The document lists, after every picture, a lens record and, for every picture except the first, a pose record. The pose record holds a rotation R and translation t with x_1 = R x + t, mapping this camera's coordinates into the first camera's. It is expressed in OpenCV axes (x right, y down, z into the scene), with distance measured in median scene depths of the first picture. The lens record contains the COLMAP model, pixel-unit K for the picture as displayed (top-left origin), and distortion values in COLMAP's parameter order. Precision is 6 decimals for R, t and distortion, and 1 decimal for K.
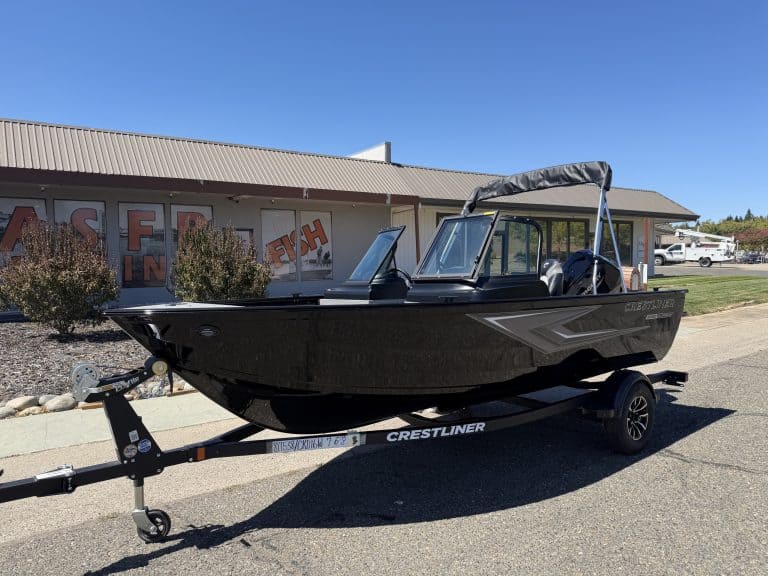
lens RADIAL K [[538.6, 0, 383.9], [0, 538.6, 294.4], [0, 0, 1]] dist [0.075184, -0.108363]
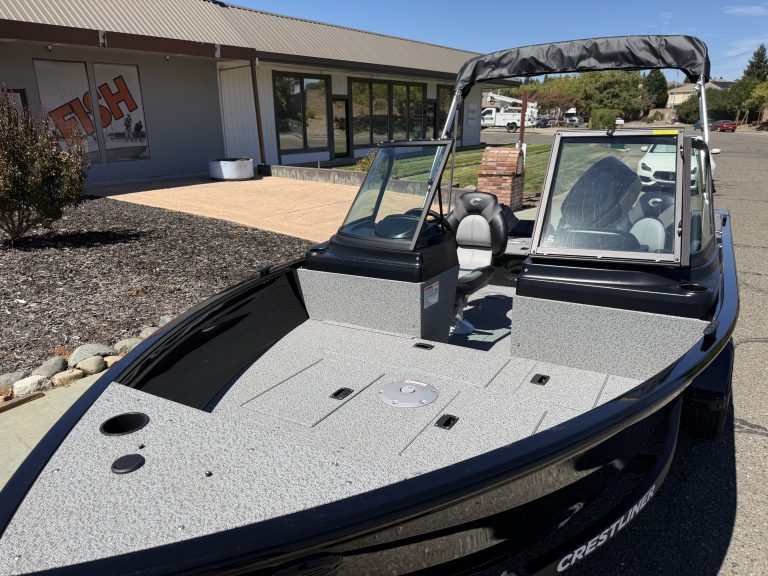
lens RADIAL K [[549.9, 0, 386.2], [0, 549.9, 293.6], [0, 0, 1]] dist [0.000194, -0.007815]
pose [[0.936968, -0.099022, 0.335091, -0.190683], [0.014825, 0.969406, 0.245015, -0.088471], [-0.349101, -0.224603, 0.909770, 0.363747]]
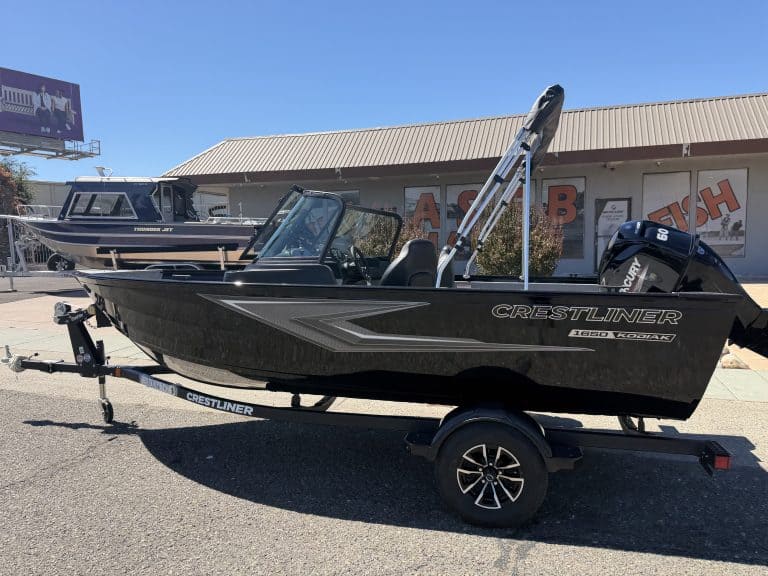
lens RADIAL K [[538.6, 0, 383.9], [0, 538.6, 294.4], [0, 0, 1]] dist [0.075184, -0.108363]
pose [[0.599809, 0.083220, -0.795803, 0.688930], [-0.041564, 0.996474, 0.072878, -0.030472], [0.799063, -0.010636, 0.601154, 0.380765]]
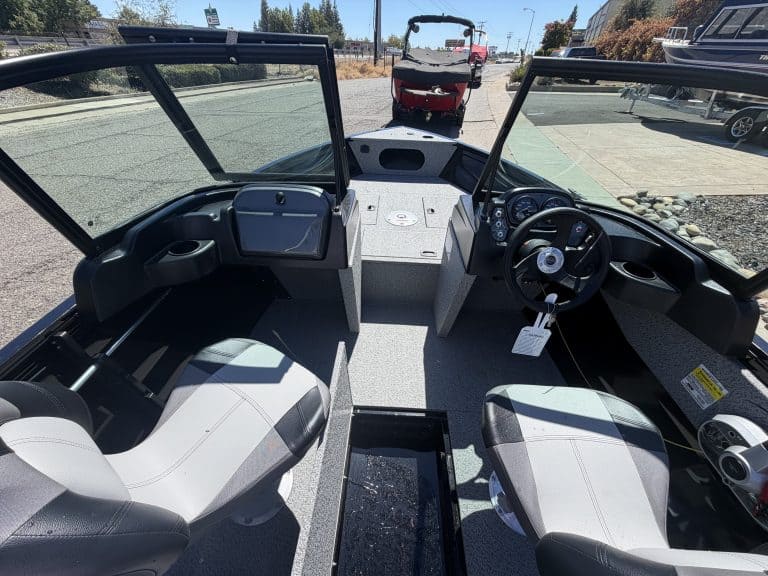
lens RADIAL K [[310.5, 0, 384.0], [0, 310.5, 288.0], [0, 0, 1]] dist [0.002008, 0.000445]
pose [[-0.663705, 0.451997, -0.595981, 0.190517], [-0.048369, 0.769170, 0.637211, -0.108186], [0.746429, 0.451747, -0.488639, 0.856029]]
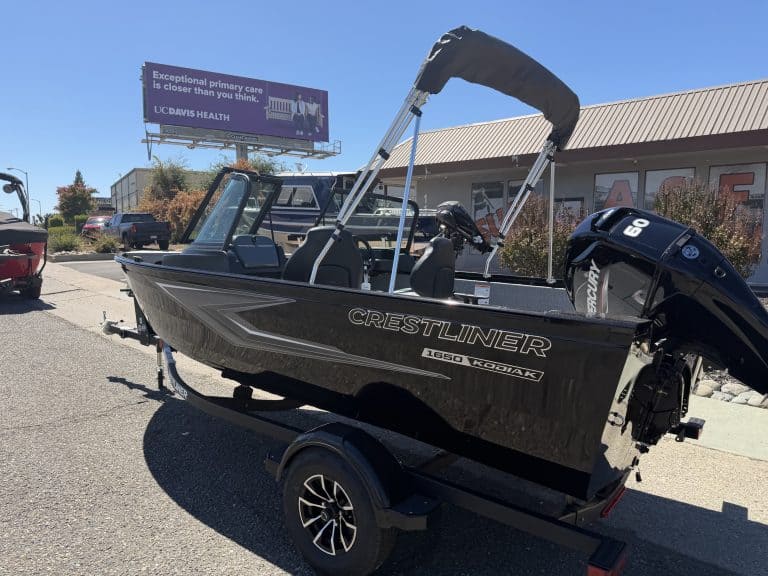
lens RADIAL K [[538.6, 0, 383.9], [0, 538.6, 294.4], [0, 0, 1]] dist [0.075184, -0.108363]
pose [[0.213385, 0.123769, -0.969097, 0.754133], [-0.073901, 0.991146, 0.110313, -0.046111], [0.974169, 0.048078, 0.220642, 0.707911]]
